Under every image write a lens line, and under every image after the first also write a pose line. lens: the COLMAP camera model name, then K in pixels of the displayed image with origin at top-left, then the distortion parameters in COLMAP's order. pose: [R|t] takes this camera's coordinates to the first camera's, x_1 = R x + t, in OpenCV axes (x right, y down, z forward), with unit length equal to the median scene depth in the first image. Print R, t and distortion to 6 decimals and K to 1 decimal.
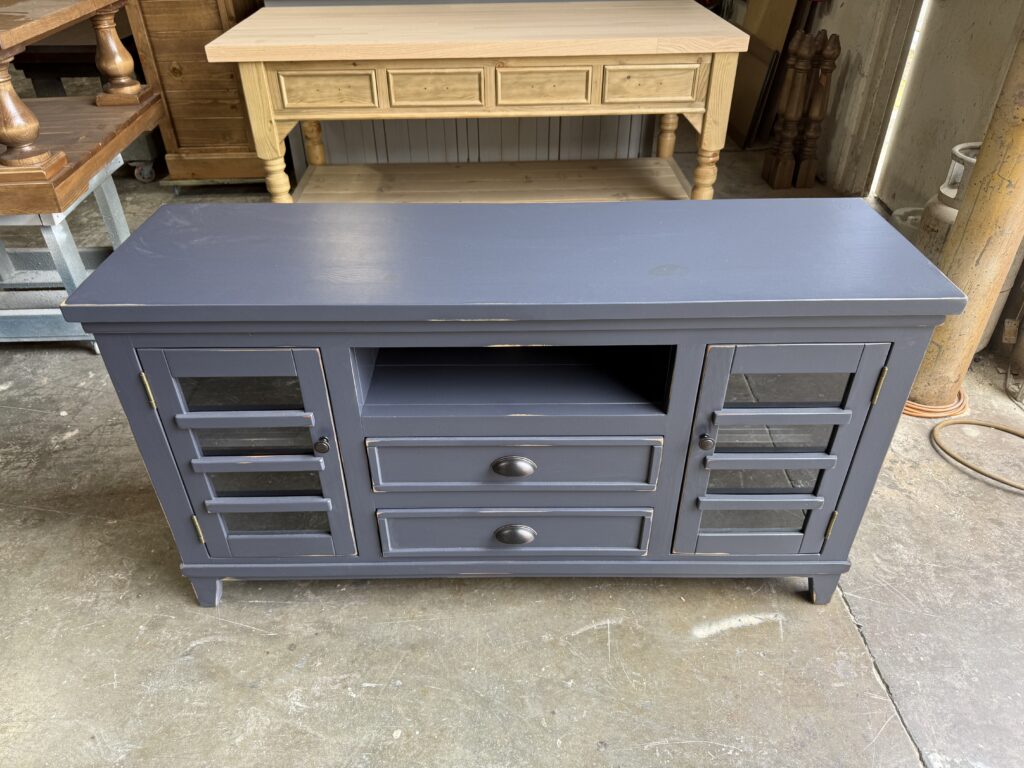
lens RADIAL K [[732.2, 0, 512.0], [0, 732.2, 390.1], [0, 0, 1]] dist [0.008175, -0.014956]
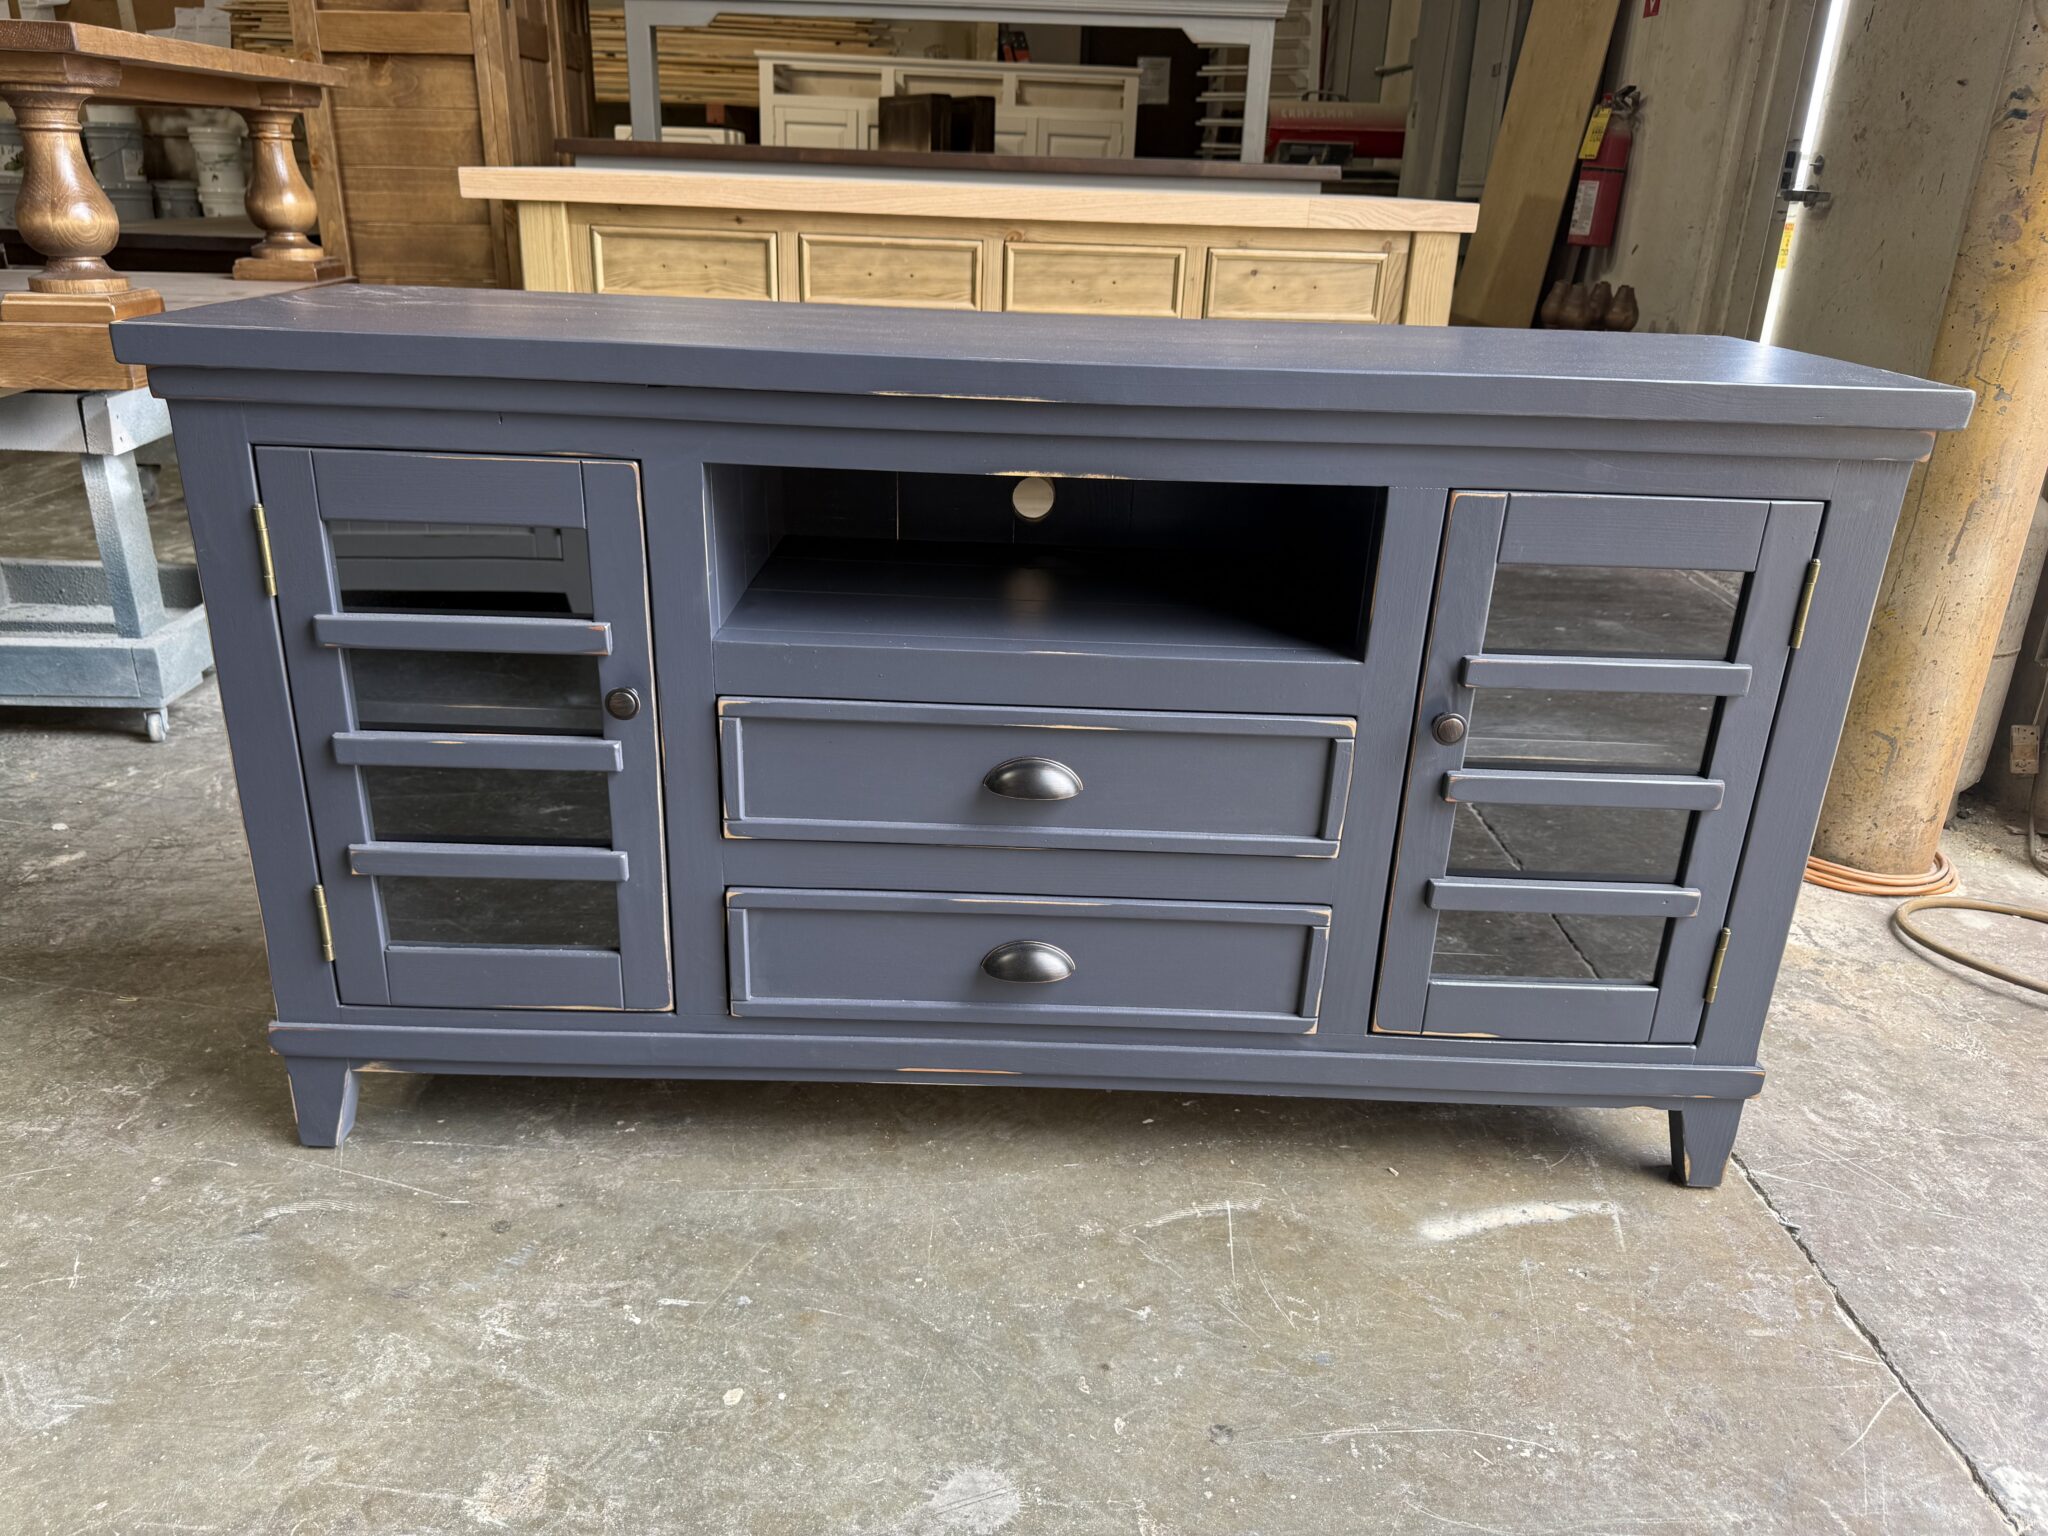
lens RADIAL K [[1464.3, 0, 1027.6], [0, 1464.3, 775.4], [0, 0, 1]] dist [0.008175, -0.014956]
pose [[0.998984, 0.040428, 0.019911, -0.017535], [-0.034744, 0.972328, -0.231021, 0.275530], [-0.028699, 0.230094, 0.972745, 0.087013]]
